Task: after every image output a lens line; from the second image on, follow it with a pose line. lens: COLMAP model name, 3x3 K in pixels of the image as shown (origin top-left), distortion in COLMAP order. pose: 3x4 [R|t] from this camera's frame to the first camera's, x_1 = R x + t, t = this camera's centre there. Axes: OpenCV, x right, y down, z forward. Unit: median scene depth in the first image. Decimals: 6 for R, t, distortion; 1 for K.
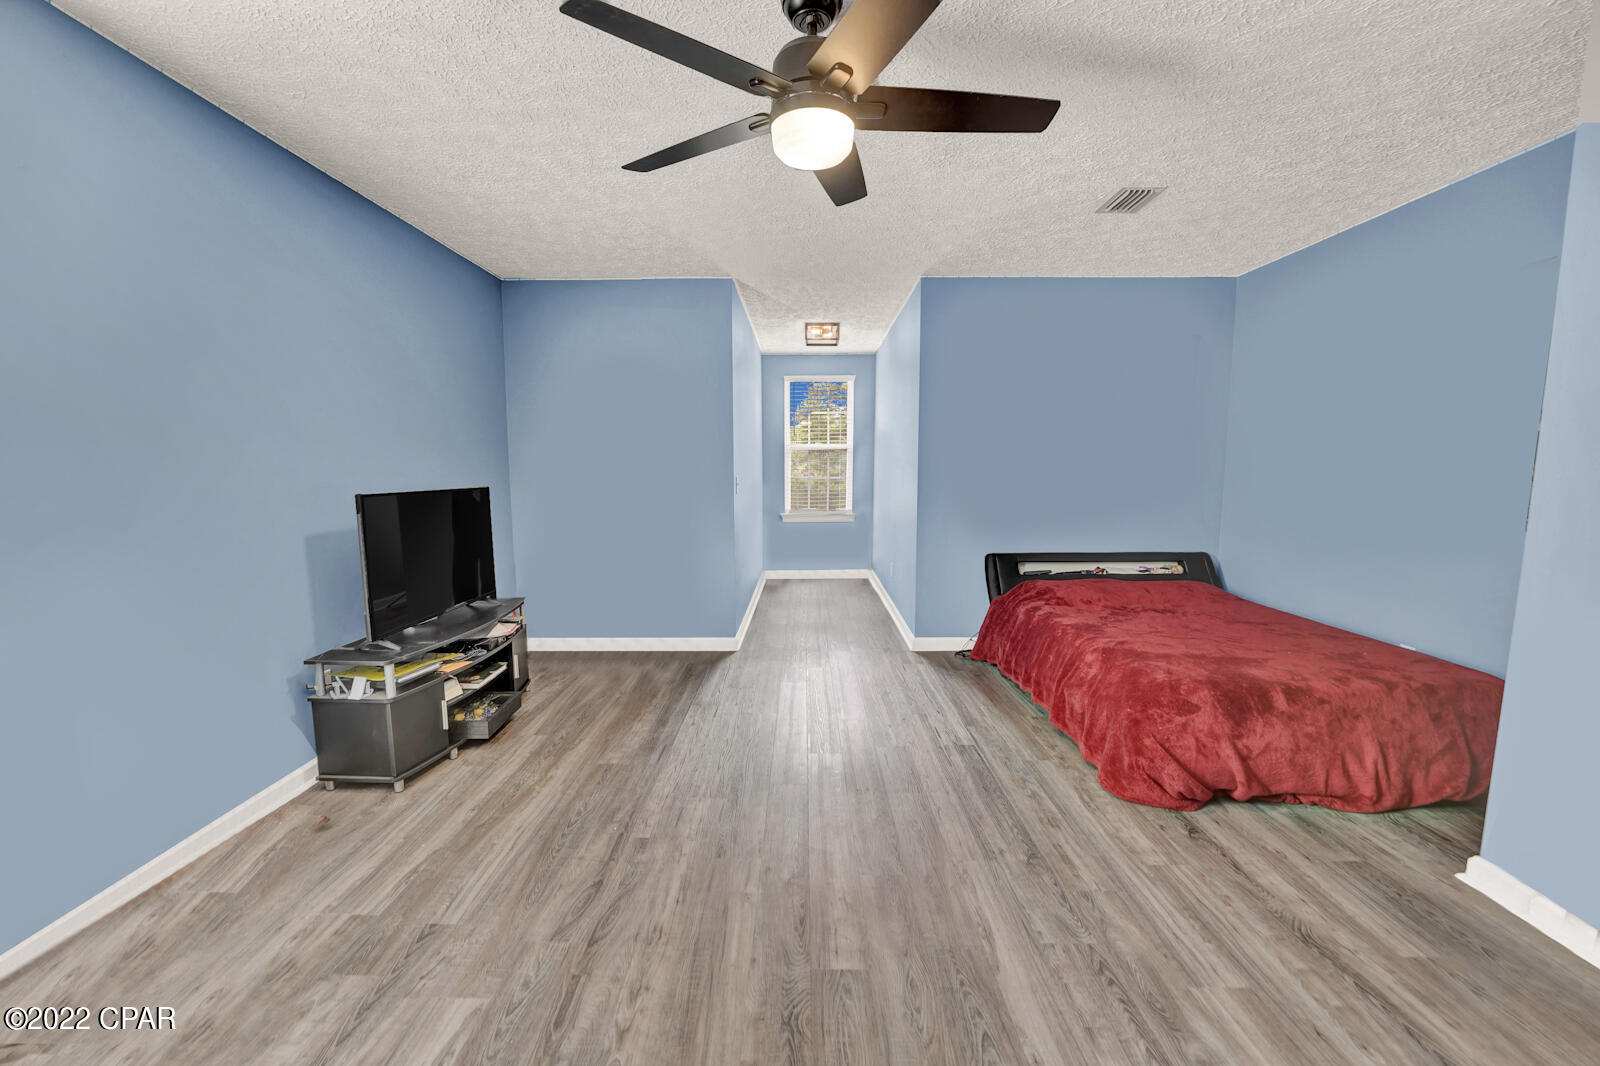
lens RADIAL K [[650.8, 0, 791.6], [0, 650.8, 542.3], [0, 0, 1]] dist [-0.029333, 0.003504]
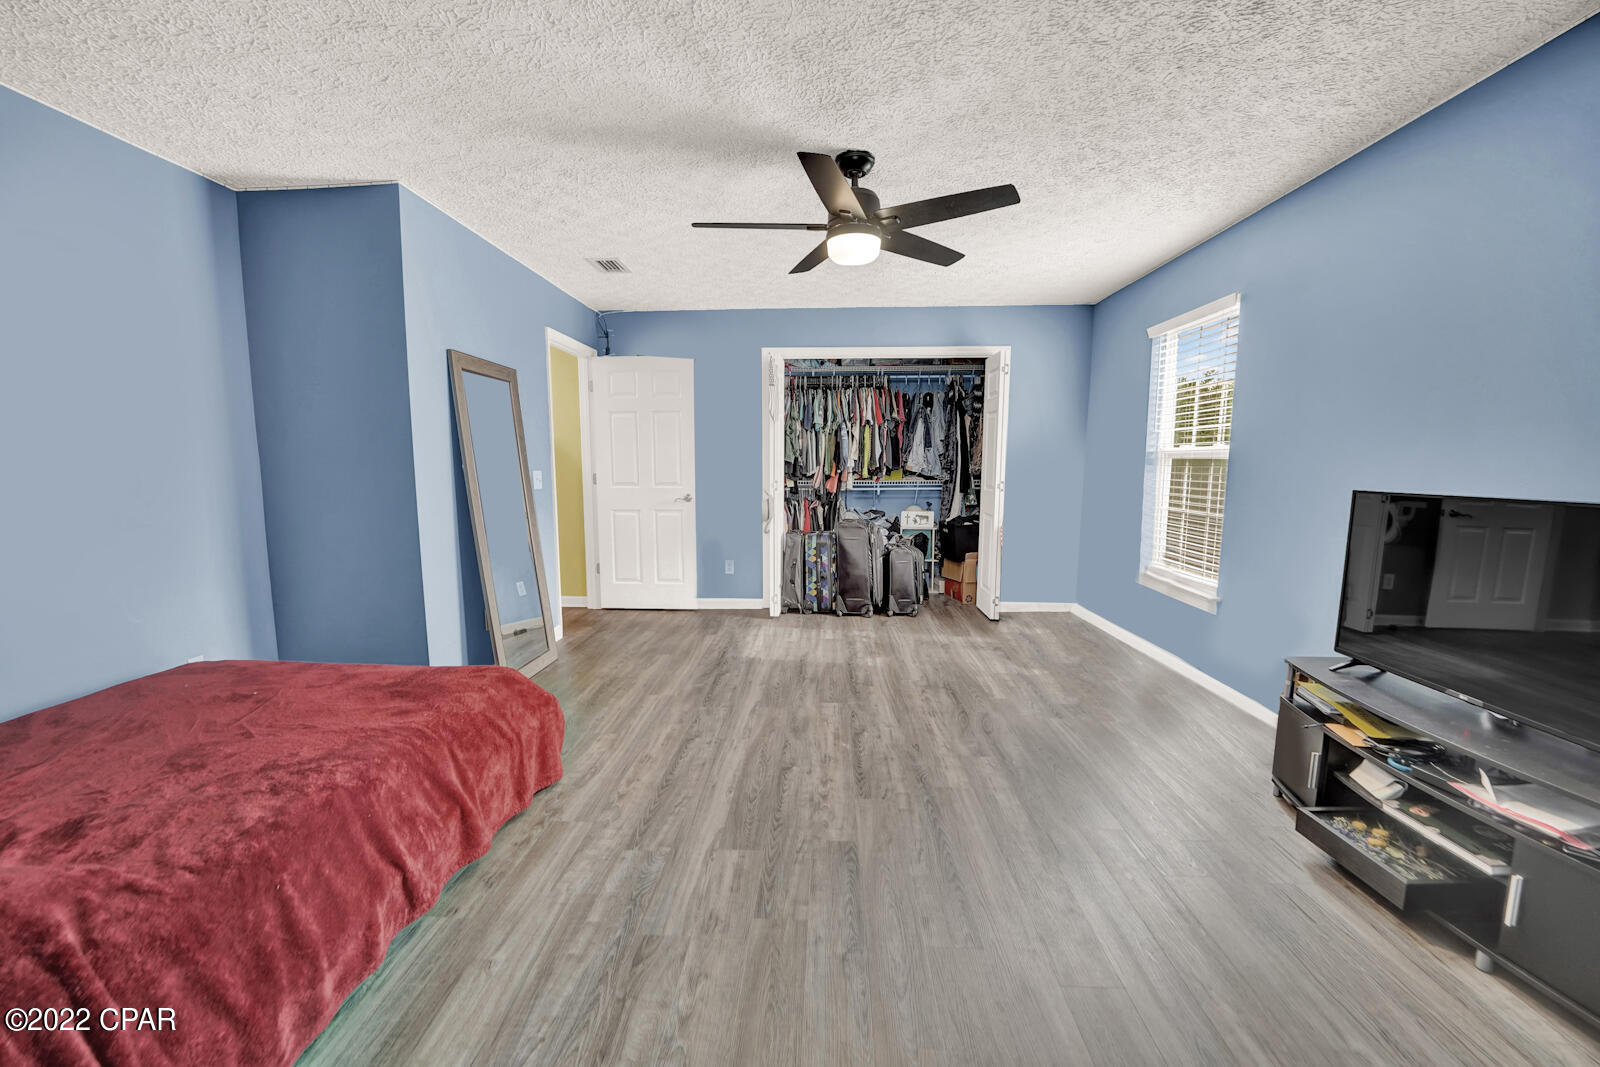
lens RADIAL K [[650.8, 0, 791.6], [0, 650.8, 542.8], [0, 0, 1]] dist [-0.029333, 0.003504]
pose [[-0.999235, -0.002165, 0.039040, 0.084614], [0.007029, 0.972254, 0.233820, -0.216706], [-0.038463, 0.233916, -0.971496, 1.916509]]
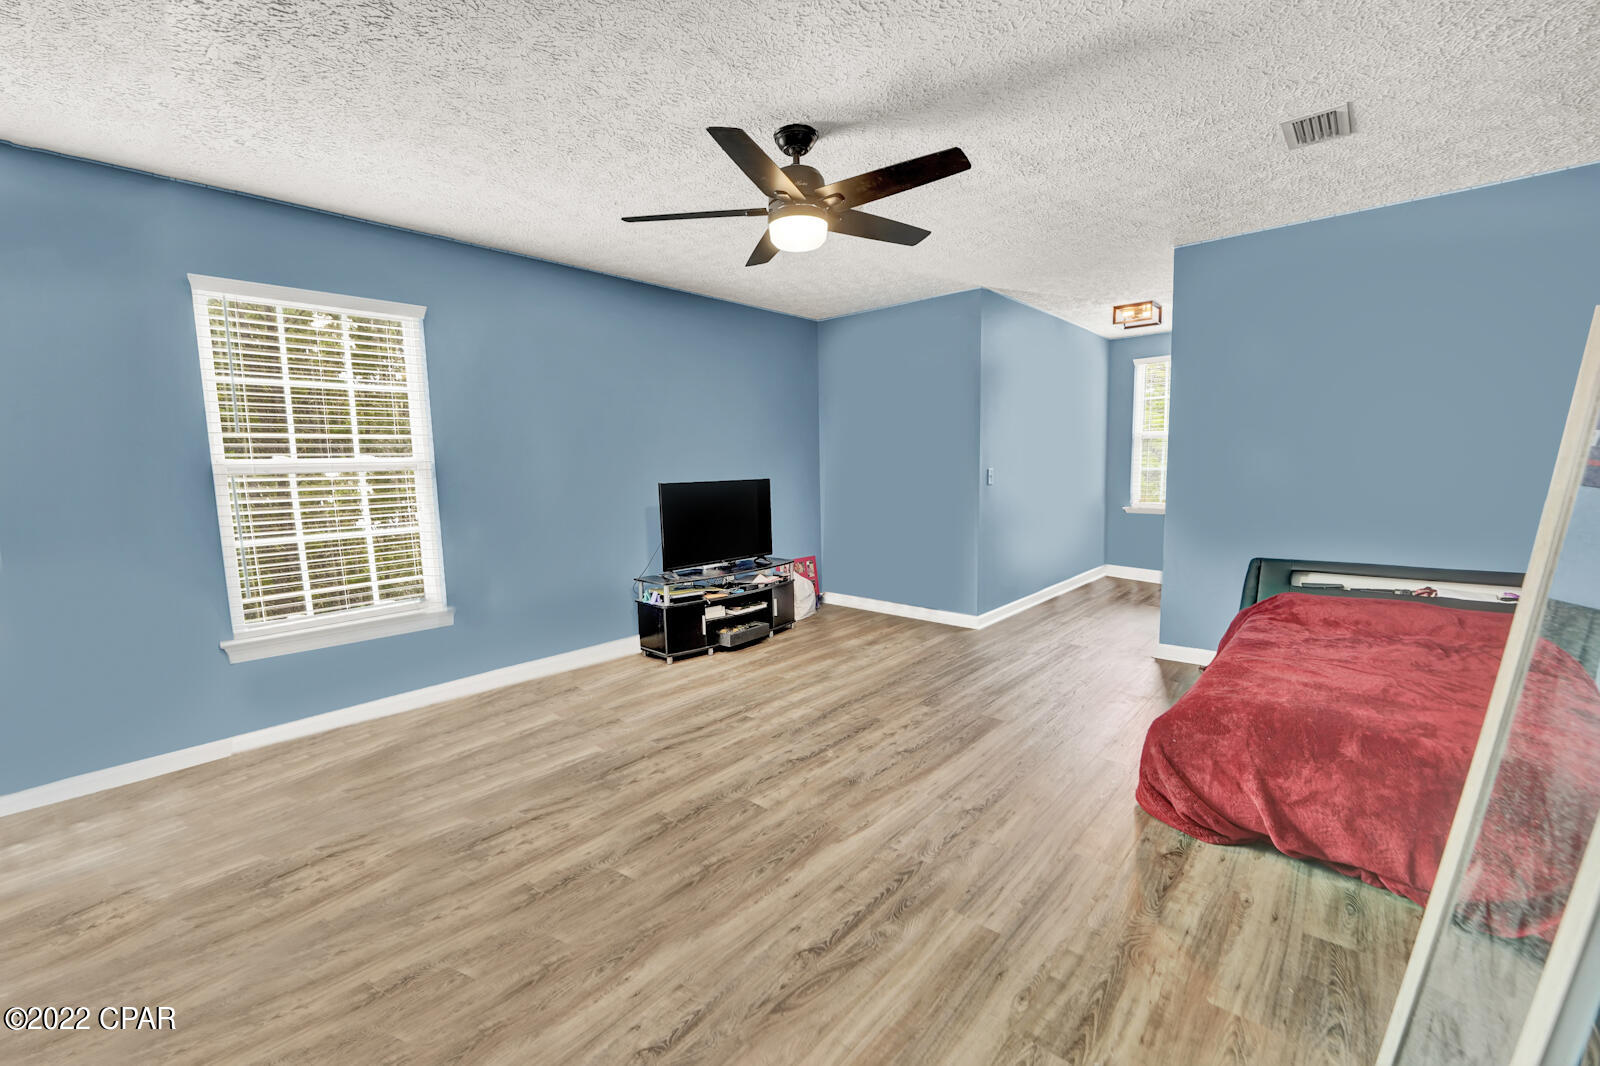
lens RADIAL K [[650.8, 0, 791.6], [0, 650.8, 542.3], [0, 0, 1]] dist [-0.029333, 0.003504]
pose [[0.751813, 0.063245, -0.656336, 0.711071], [-0.054506, 0.997944, 0.033728, 0.004125], [0.657120, 0.010417, 0.753714, -0.053184]]
